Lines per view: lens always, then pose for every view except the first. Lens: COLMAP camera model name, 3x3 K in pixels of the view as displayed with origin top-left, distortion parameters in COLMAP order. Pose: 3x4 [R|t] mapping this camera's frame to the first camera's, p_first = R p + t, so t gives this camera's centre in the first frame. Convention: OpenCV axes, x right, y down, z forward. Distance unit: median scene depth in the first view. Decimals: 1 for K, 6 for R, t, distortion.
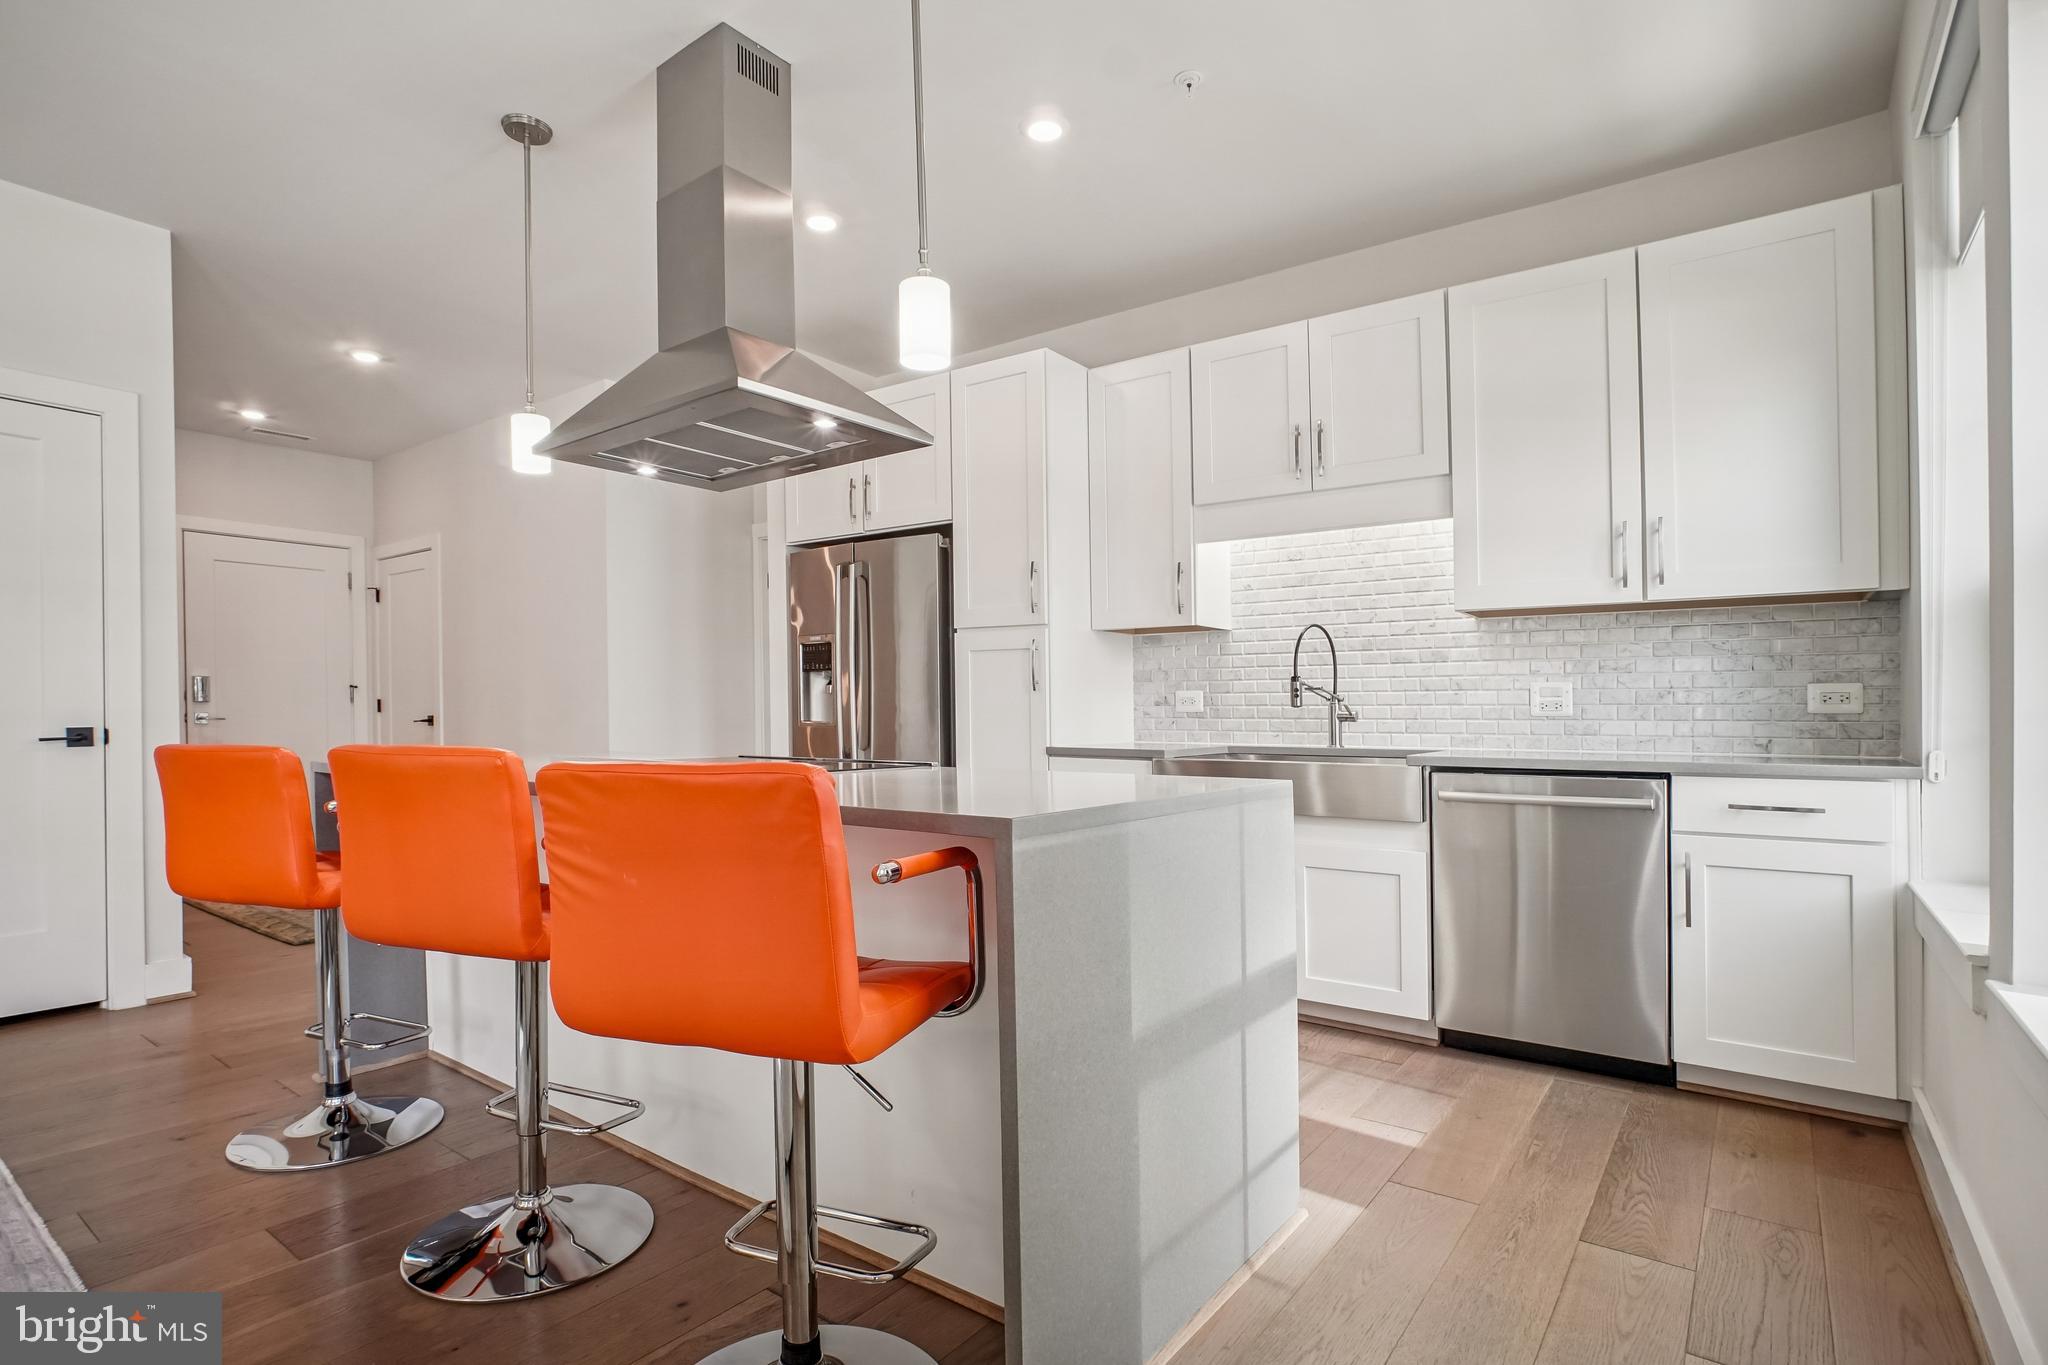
lens RADIAL K [[1005.0, 0, 1028.9], [0, 1005.0, 662.9], [0, 0, 1]] dist [0.031841, -0.014789]
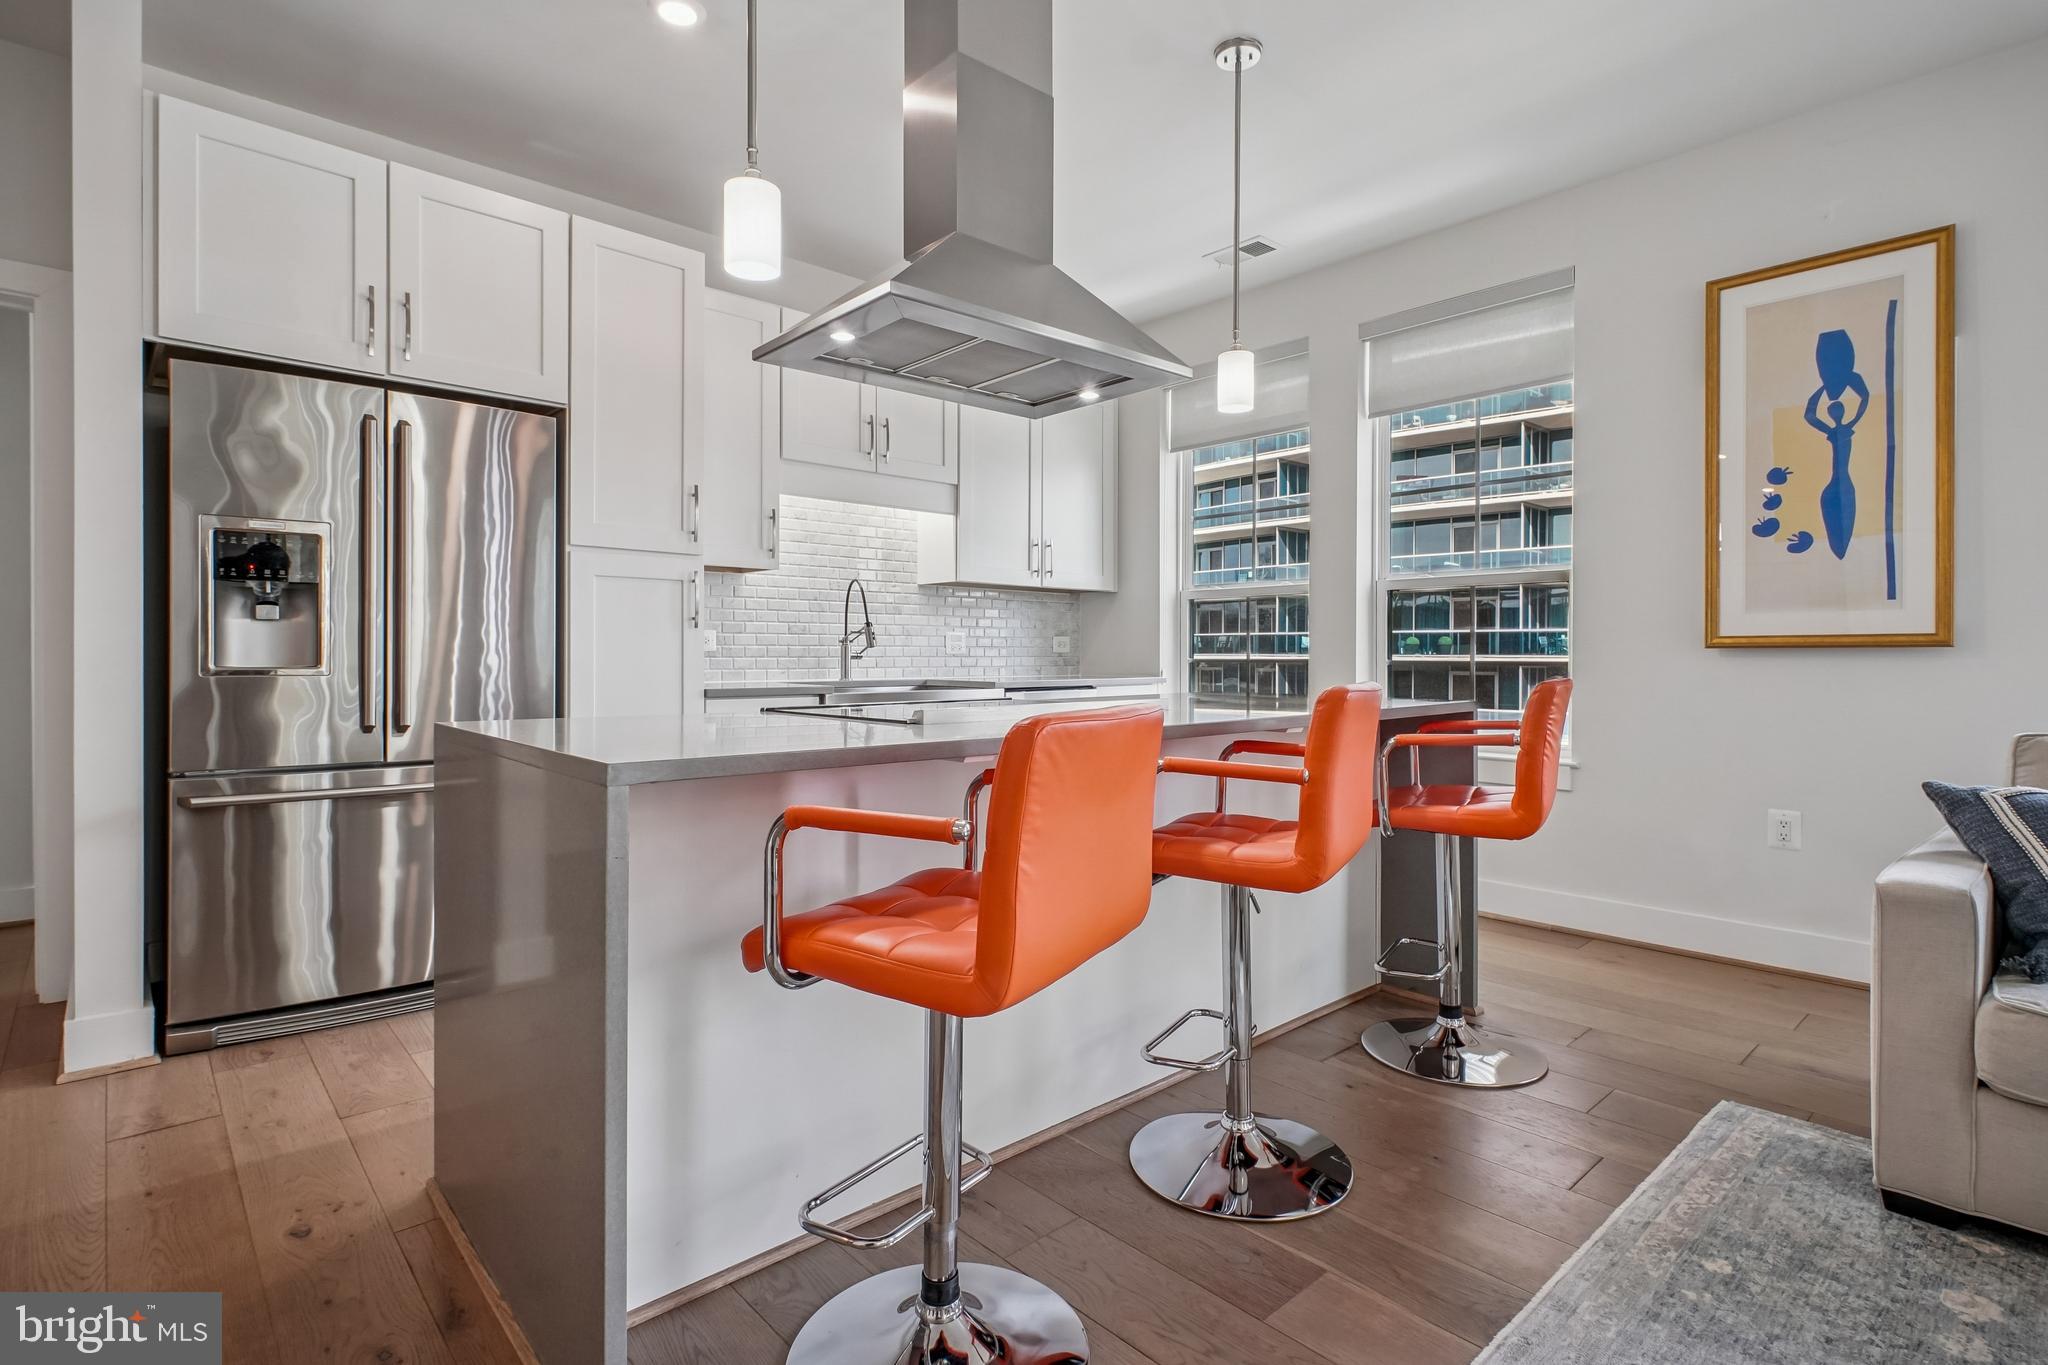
lens RADIAL K [[1005.0, 0, 1028.9], [0, 1005.0, 662.9], [0, 0, 1]] dist [0.031841, -0.014789]
pose [[0.203769, -0.011186, 0.978955, -0.945027], [-0.050823, 0.998466, 0.021988, 0.027164], [-0.977699, -0.054233, 0.202887, 0.591797]]
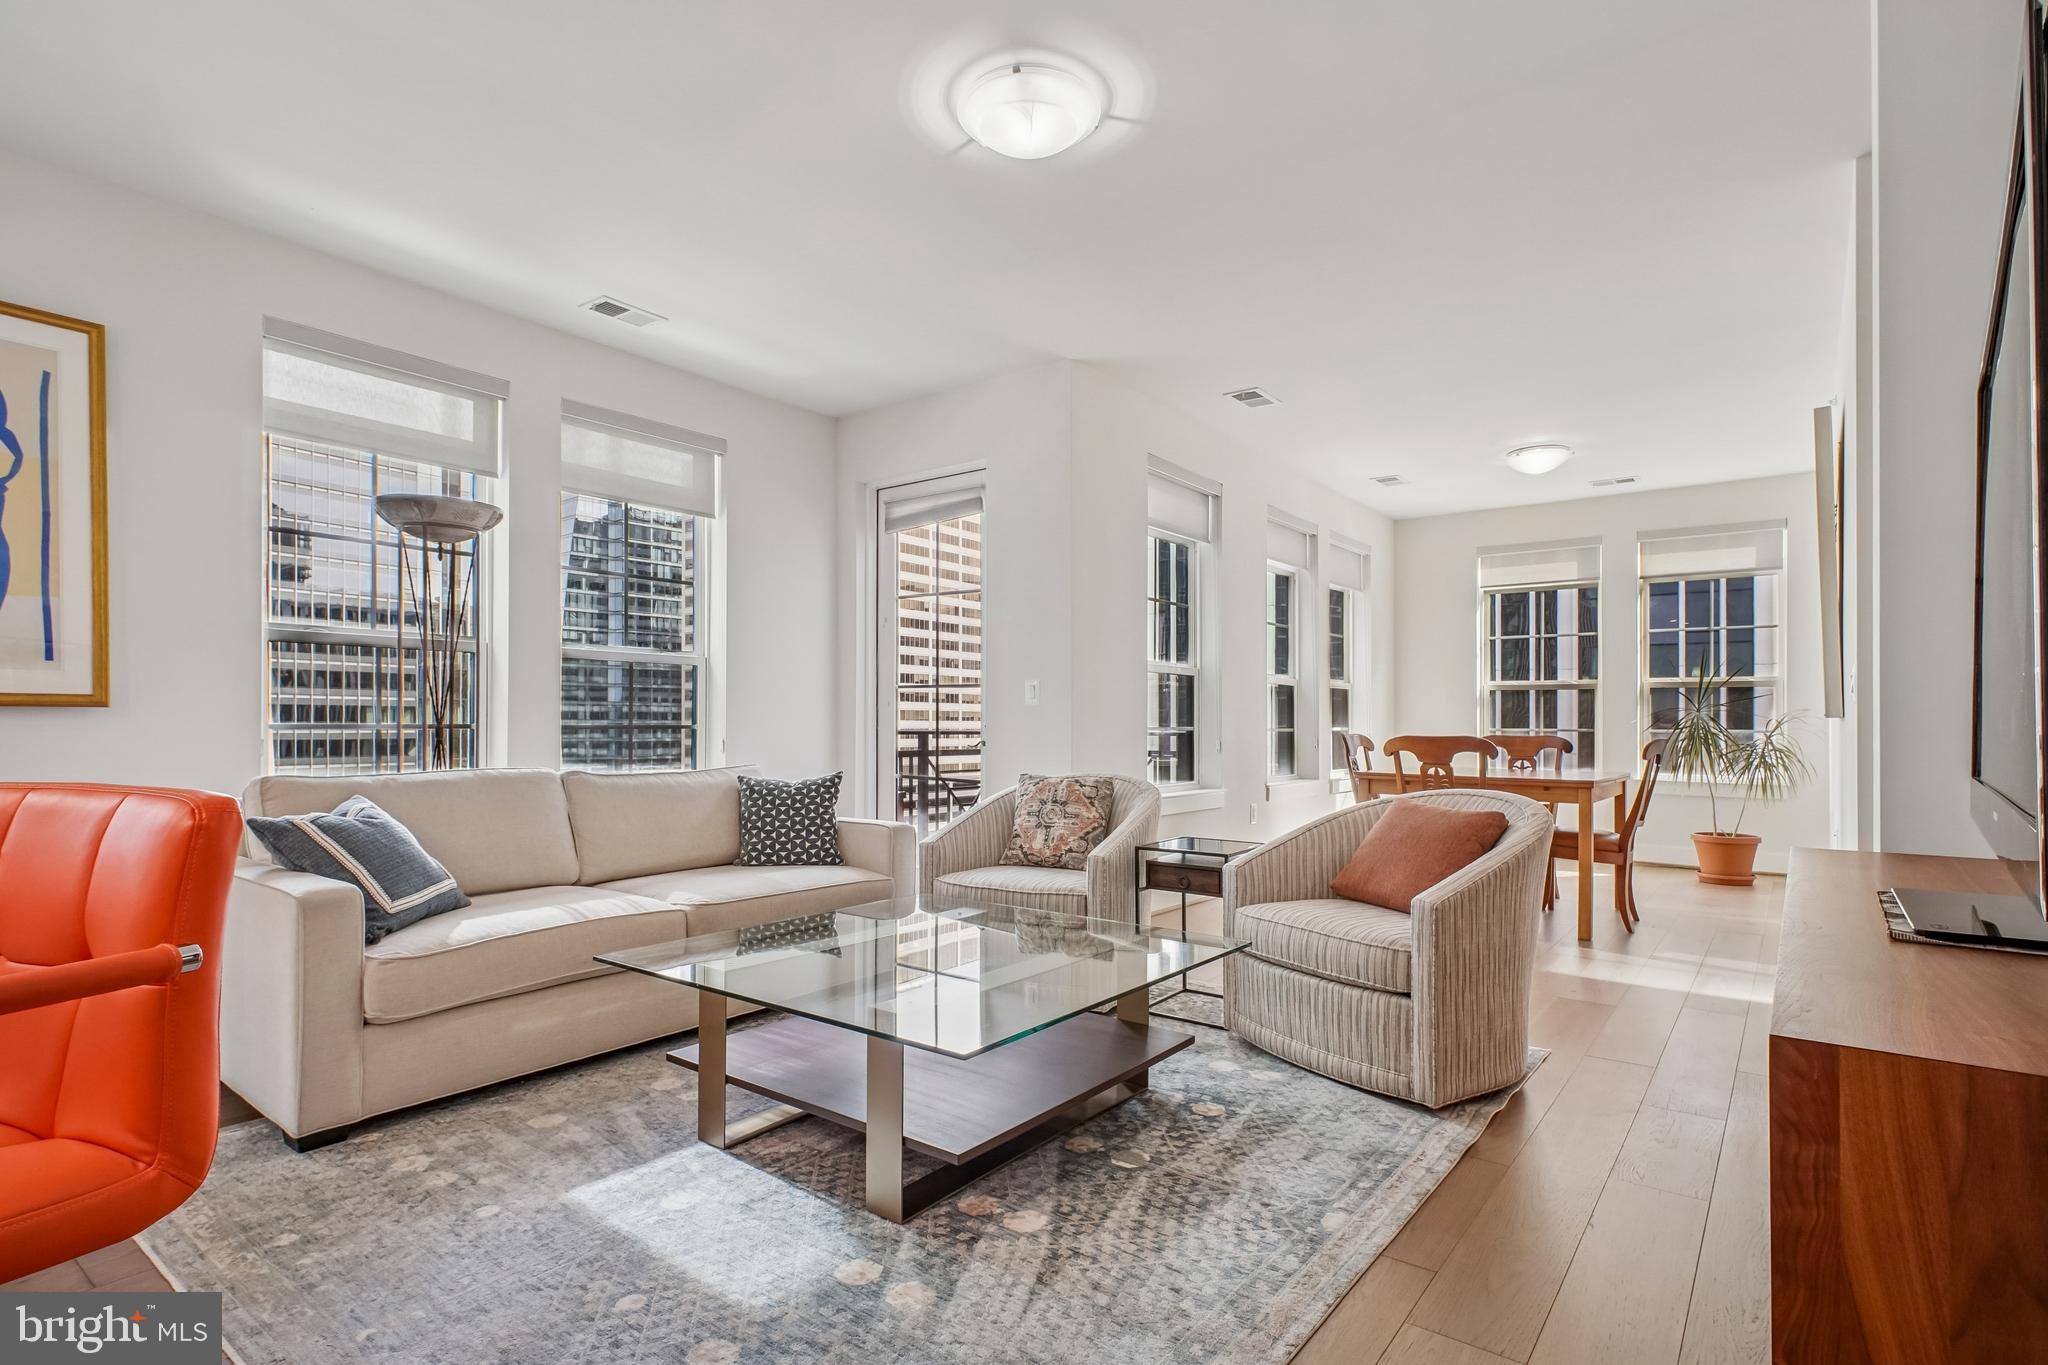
lens RADIAL K [[988.1, 0, 1021.8], [0, 988.1, 721.2], [0, 0, 1]] dist [0.010202, -0.000629]
pose [[-0.999251, -0.012560, 0.036614, -0.828078], [-0.014415, 0.998602, -0.050856, 0.042151], [-0.035924, -0.051346, -0.998035, 0.920406]]
